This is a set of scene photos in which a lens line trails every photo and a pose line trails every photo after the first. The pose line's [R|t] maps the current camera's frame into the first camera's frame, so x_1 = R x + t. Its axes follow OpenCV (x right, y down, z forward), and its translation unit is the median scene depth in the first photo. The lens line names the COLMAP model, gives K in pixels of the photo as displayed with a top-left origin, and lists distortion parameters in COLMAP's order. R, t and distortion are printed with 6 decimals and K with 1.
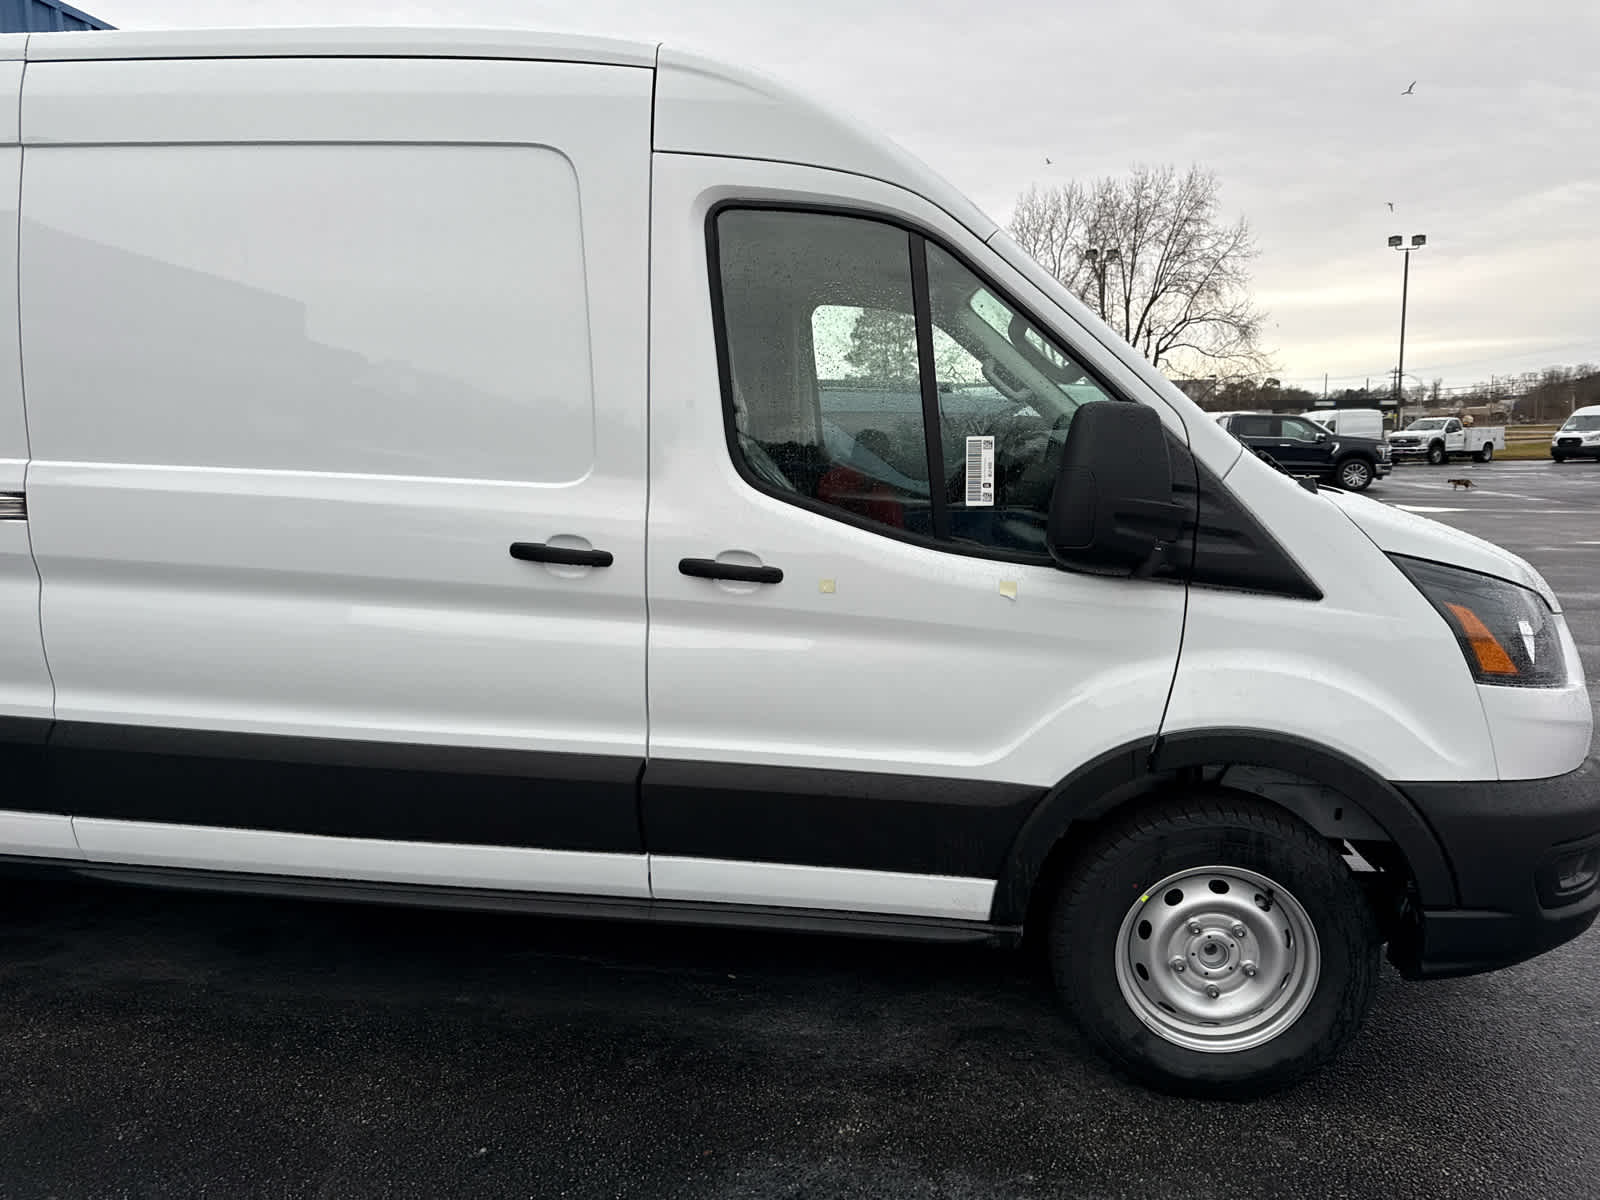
lens RADIAL K [[1138.9, 0, 794.9], [0, 1138.9, 596.5], [0, 0, 1]] dist [0.025214, -0.033019]
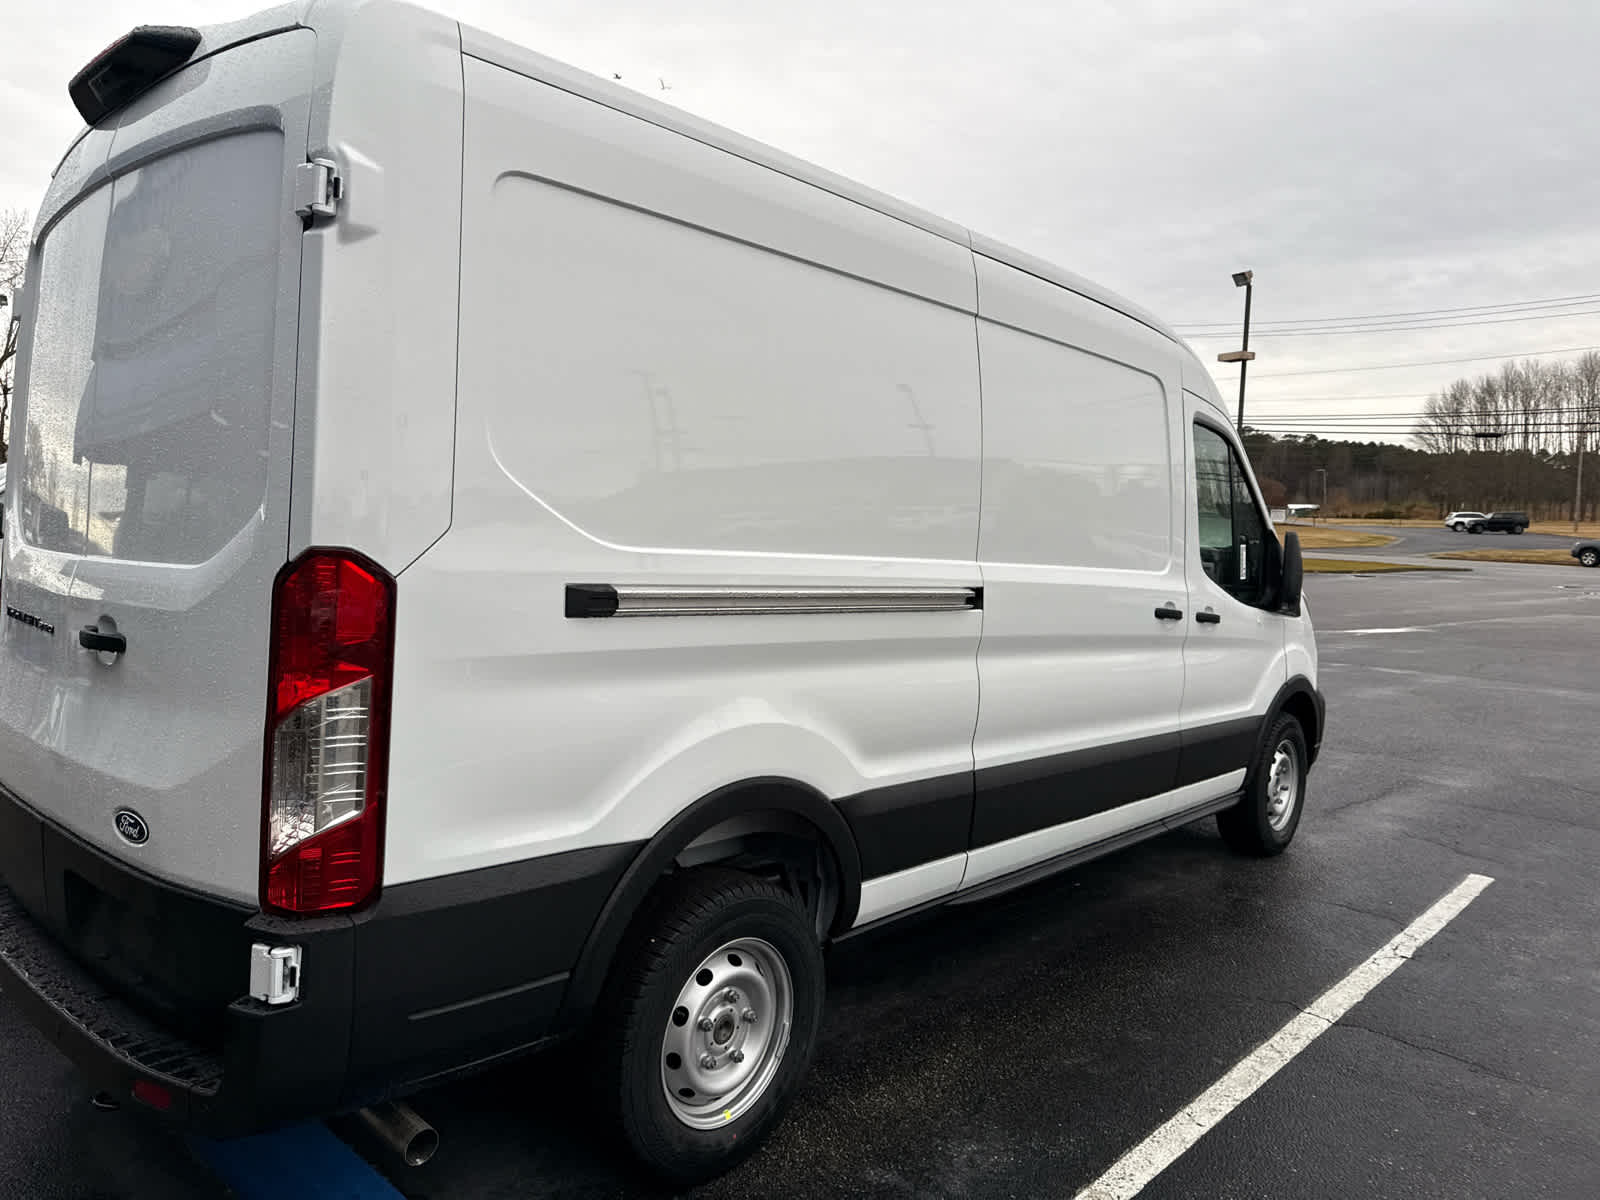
lens RADIAL K [[1138.9, 0, 792.9], [0, 1138.9, 593.9], [0, 0, 1]] dist [0.025214, -0.033019]
pose [[0.562395, -0.032286, 0.826238, -1.921165], [0.087696, 0.995931, -0.020774, -0.080020], [-0.822205, 0.084141, 0.562938, 0.503237]]
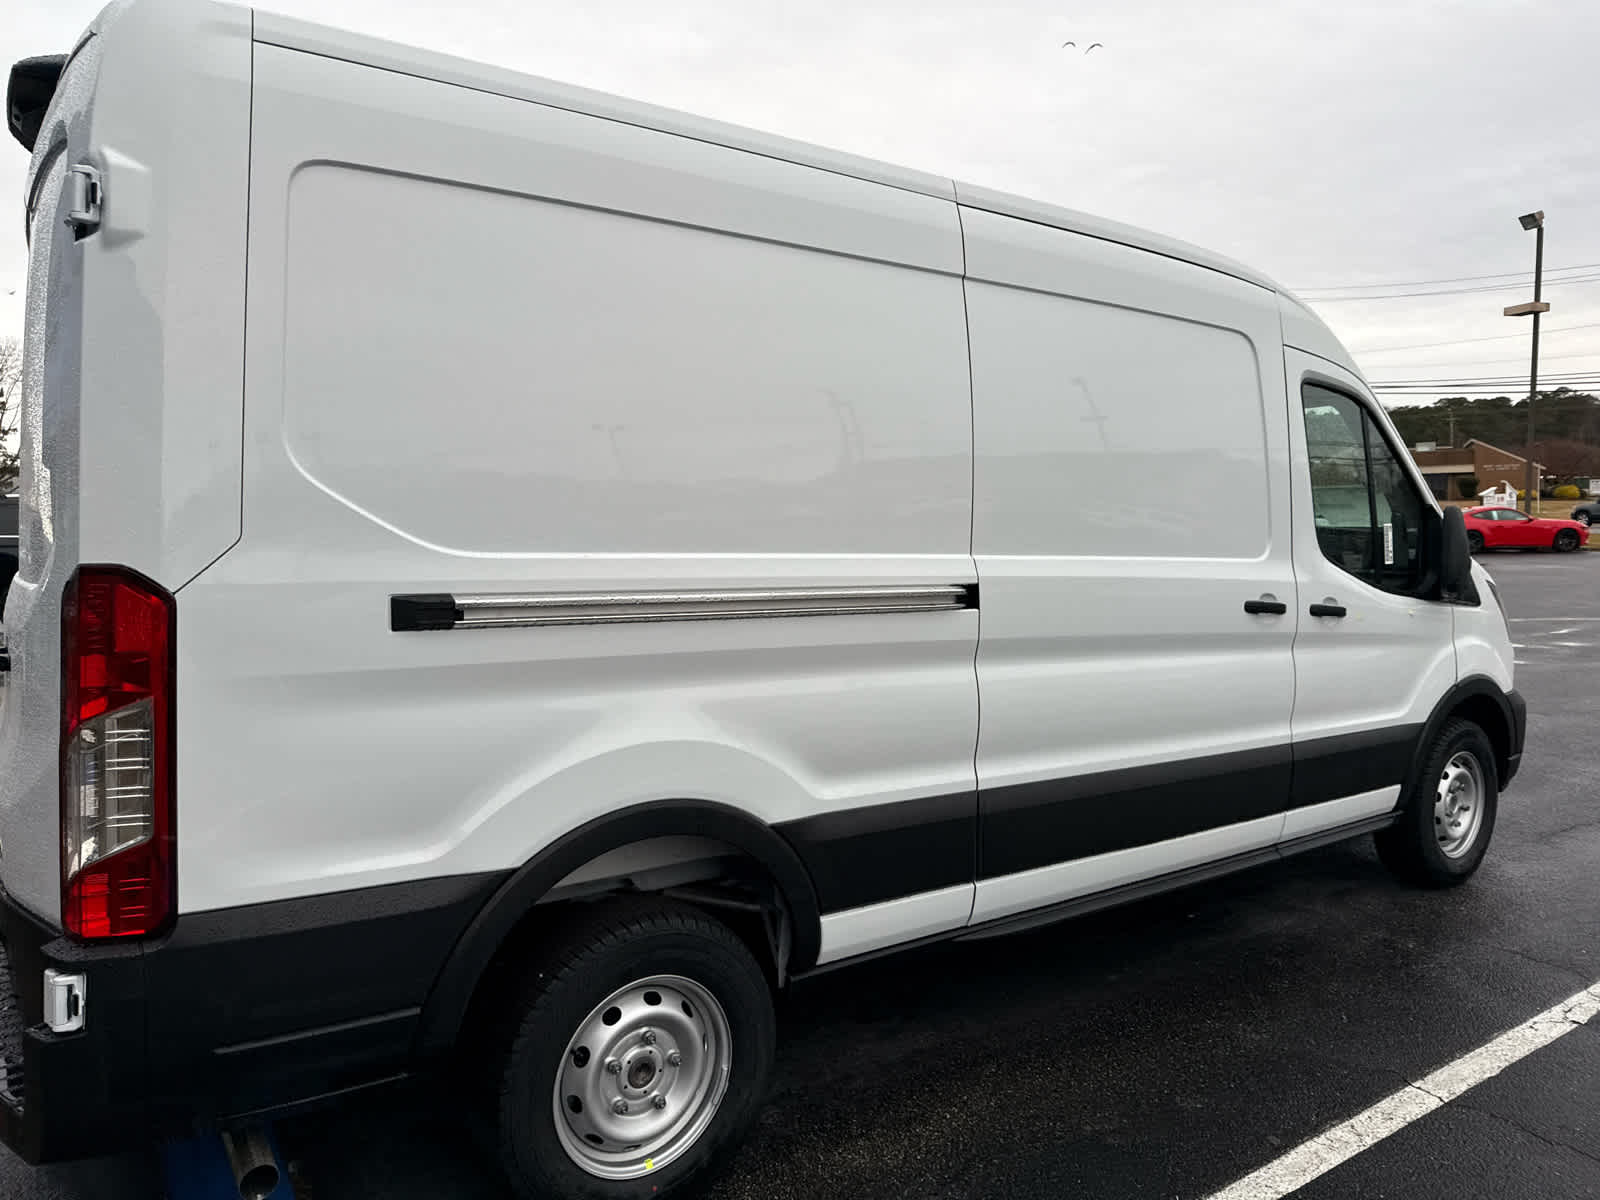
lens RADIAL K [[1138.9, 0, 788.8], [0, 1138.9, 595.2], [0, 0, 1]] dist [0.025214, -0.033019]
pose [[0.729286, -0.049881, 0.682388, -1.646721], [0.105277, 0.993643, -0.039879, -0.058077], [-0.676061, 0.100923, 0.729901, 0.345314]]
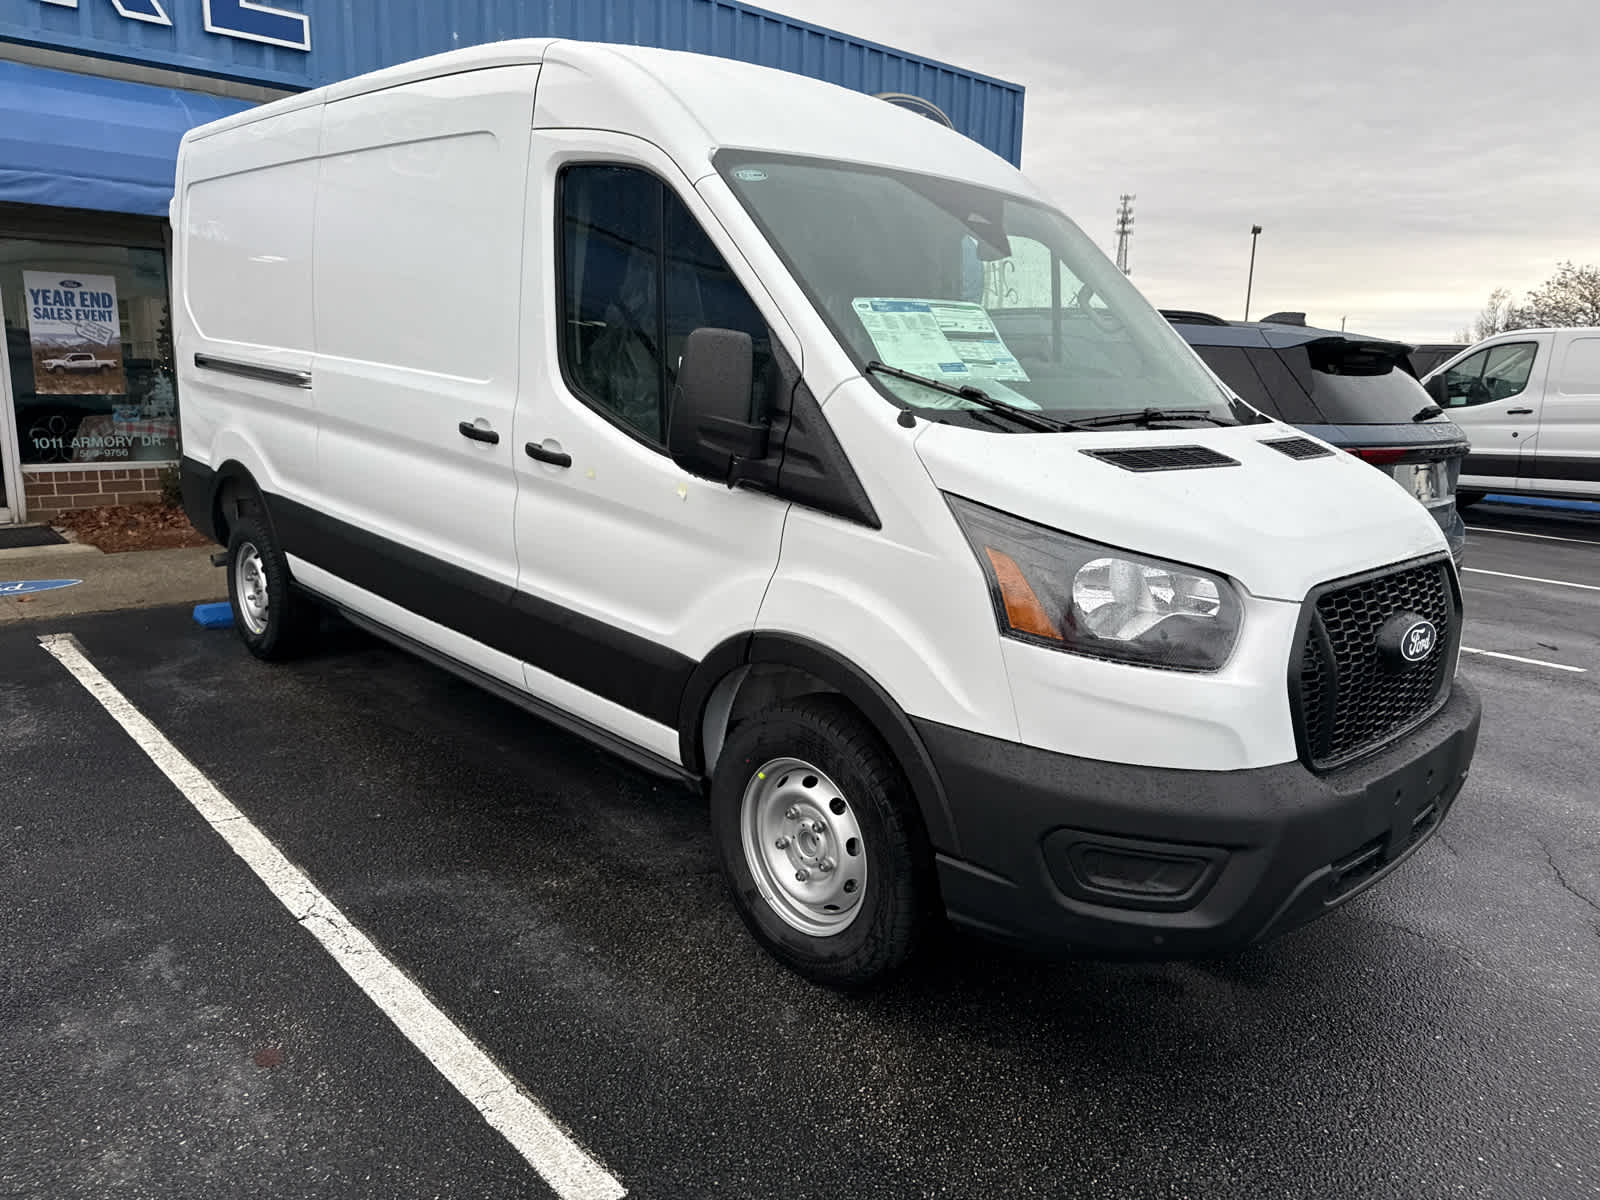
lens RADIAL K [[1138.9, 0, 790.6], [0, 1138.9, 602.1], [0, 0, 1]] dist [0.025214, -0.033019]
pose [[0.775618, 0.166250, -0.608915, 0.982913], [-0.127511, 0.986070, 0.106803, -0.030316], [0.618188, -0.005195, 0.786013, 0.131457]]
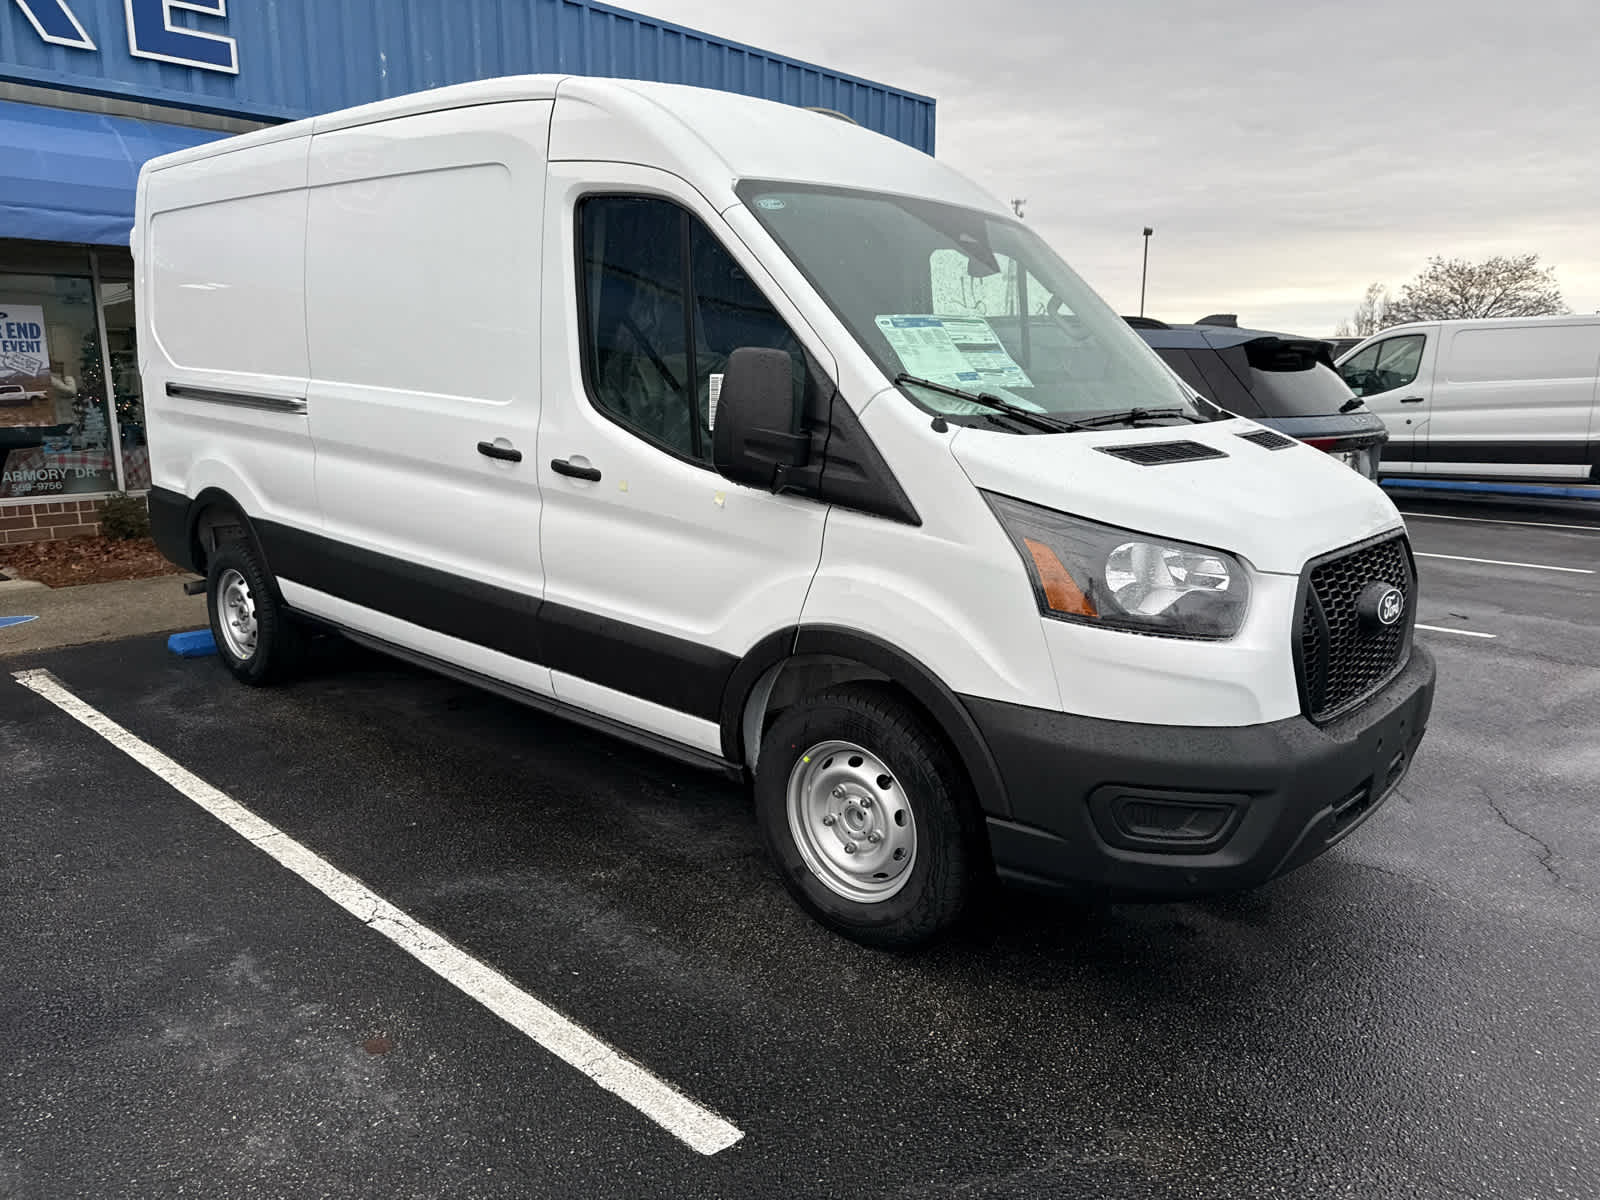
lens RADIAL K [[1138.9, 0, 791.7], [0, 1138.9, 609.1], [0, 0, 1]] dist [0.025214, -0.033019]
pose [[0.826317, 0.129767, -0.548052, 0.935686], [-0.091329, 0.991088, 0.096969, -0.012841], [0.555751, -0.030074, 0.830805, -0.016253]]
